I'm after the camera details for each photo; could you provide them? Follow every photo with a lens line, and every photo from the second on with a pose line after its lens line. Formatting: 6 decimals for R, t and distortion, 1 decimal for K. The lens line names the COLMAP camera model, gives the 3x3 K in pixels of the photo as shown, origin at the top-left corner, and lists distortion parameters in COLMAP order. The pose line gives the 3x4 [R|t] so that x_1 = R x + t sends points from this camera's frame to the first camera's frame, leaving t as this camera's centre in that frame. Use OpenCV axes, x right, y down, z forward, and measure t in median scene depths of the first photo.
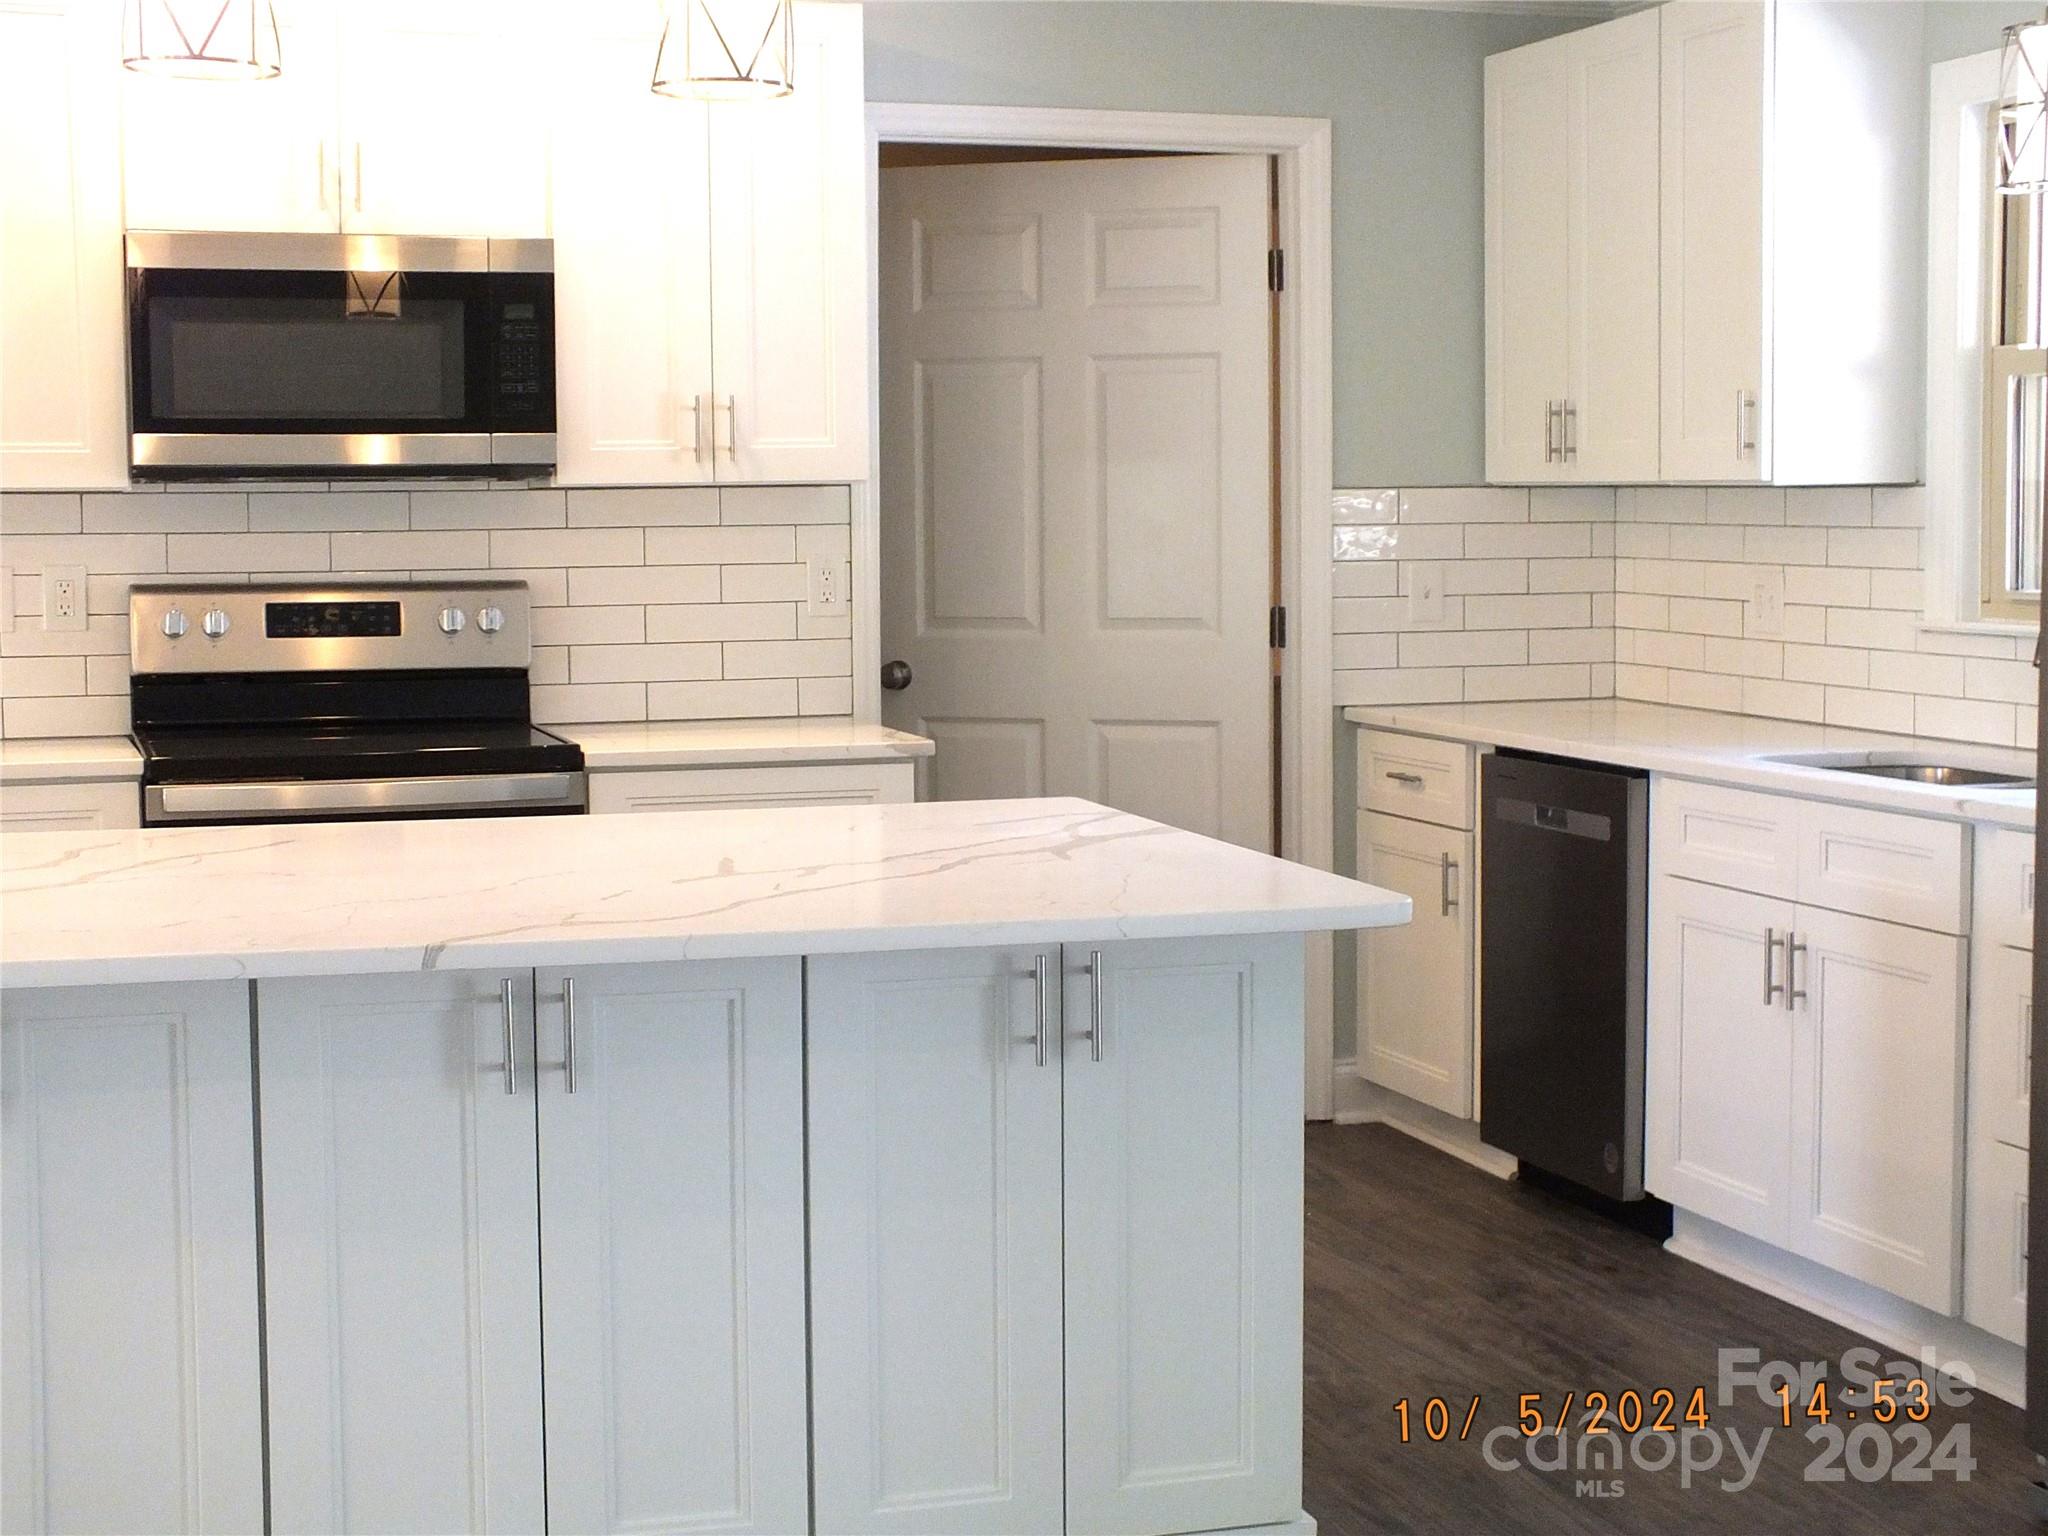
lens RADIAL K [[3224.9, 0, 1024.0], [0, 3224.9, 768.0], [0, 0, 1]] dist [-0.027356, 0.027951]
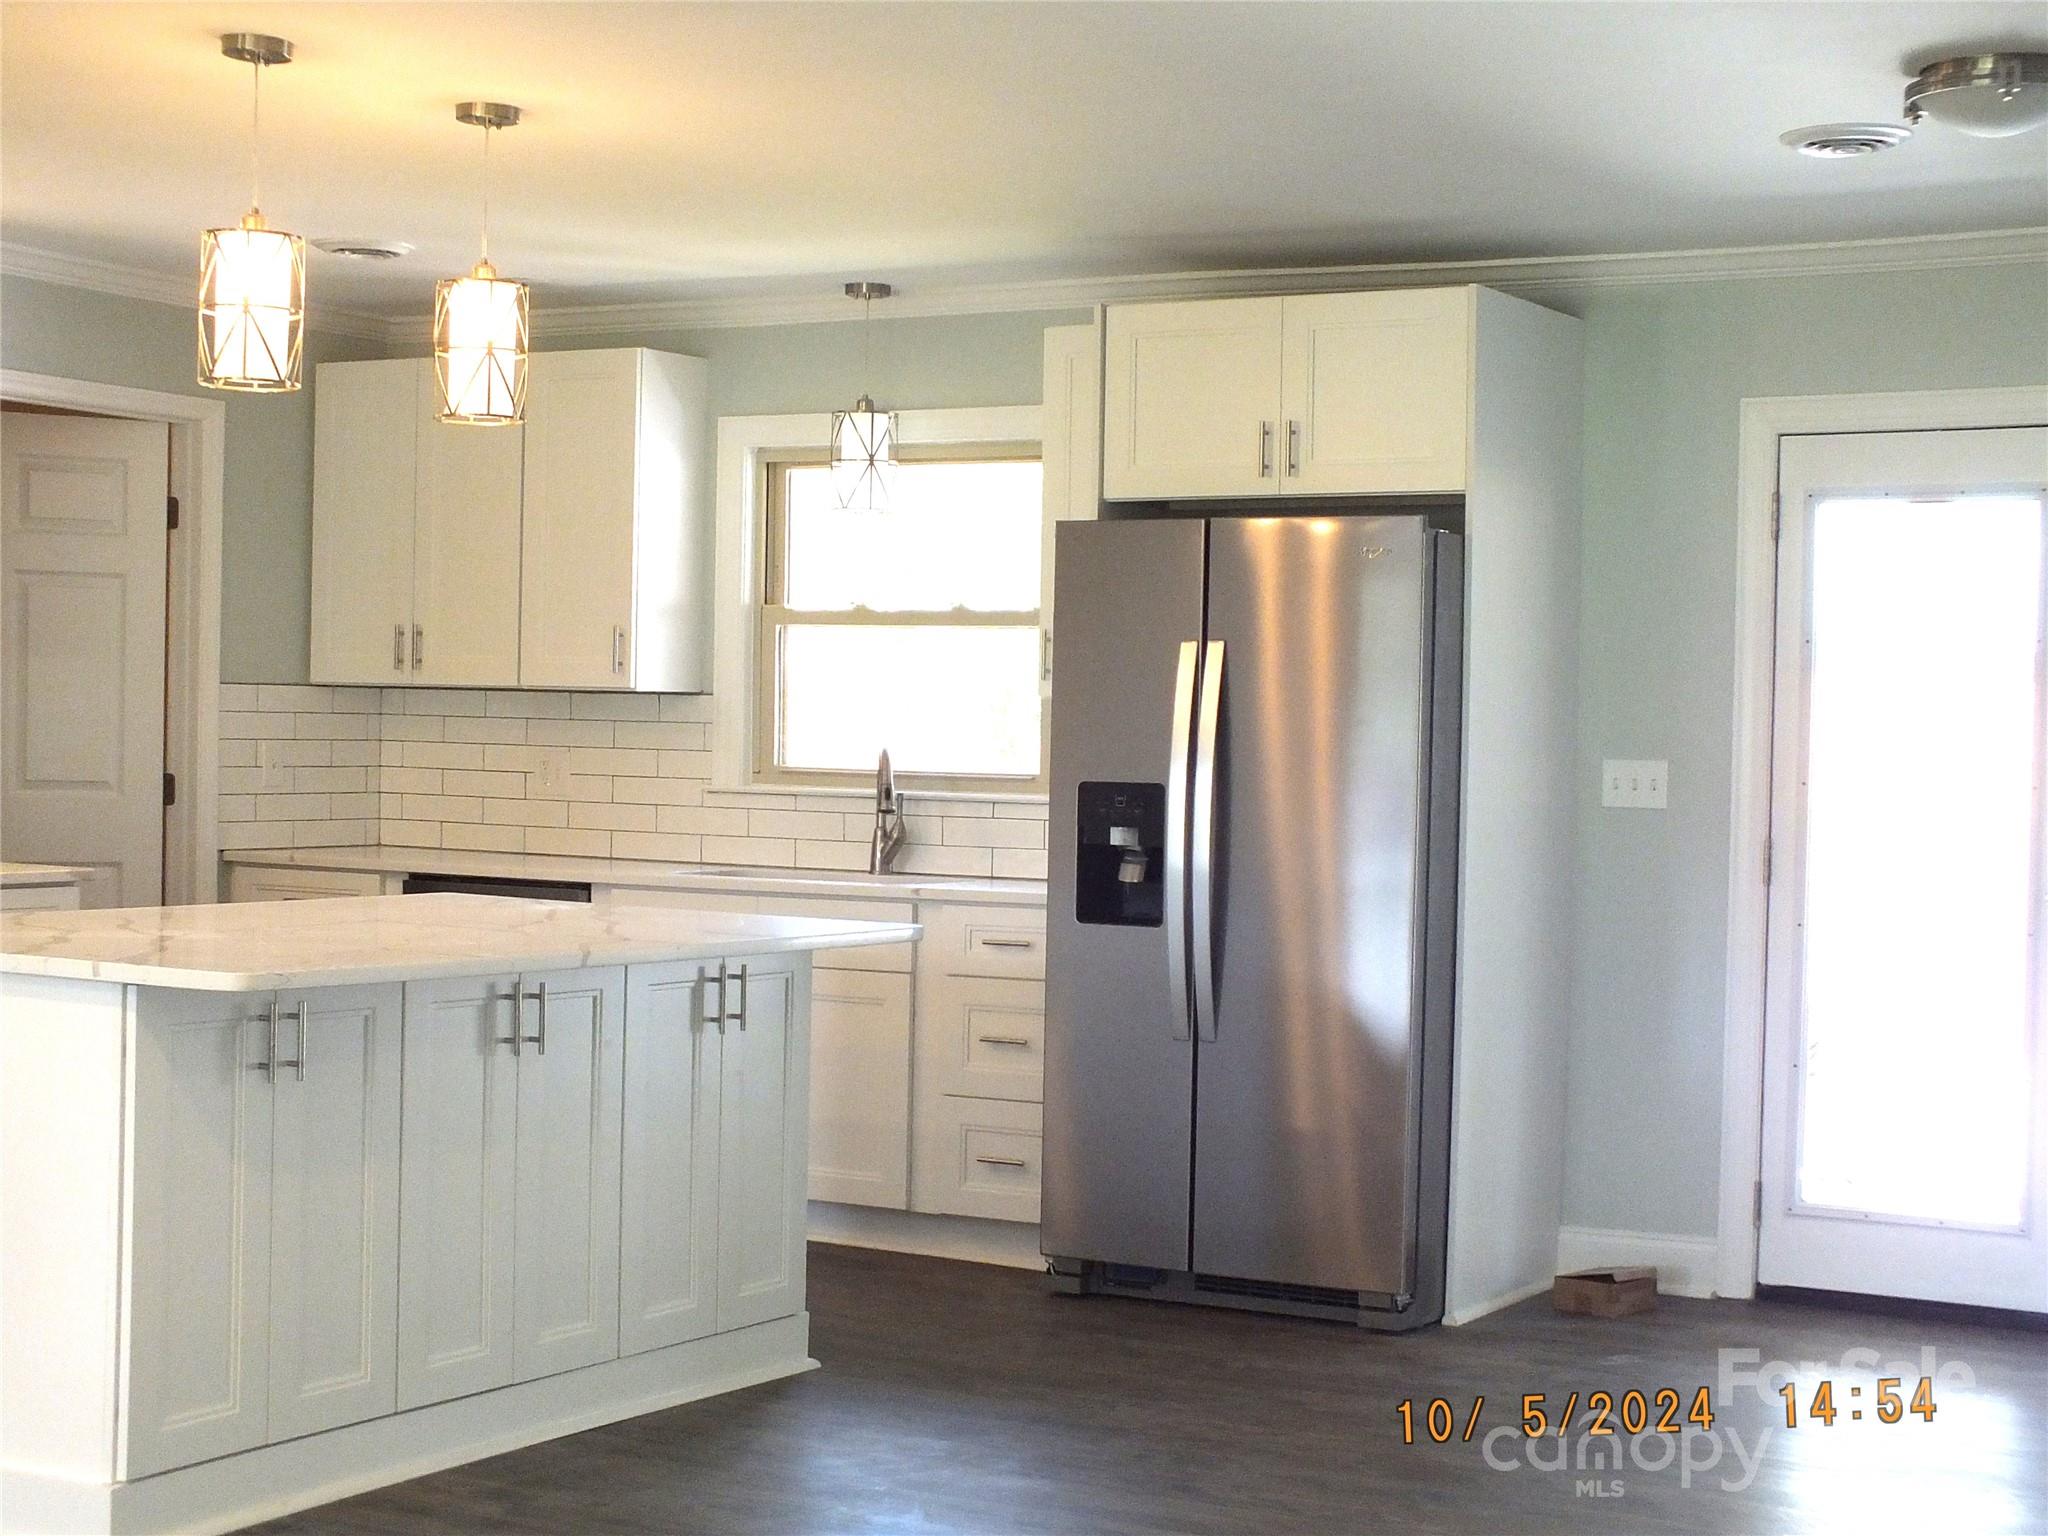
lens RADIAL K [[3224.9, 0, 1024.0], [0, 3224.9, 768.0], [0, 0, 1]] dist [-0.027356, 0.027951]
pose [[0.738786, 0.015487, 0.673763, -0.609903], [0.028135, 0.998156, -0.053794, 0.030314], [-0.673353, 0.058699, 0.736987, -0.199200]]
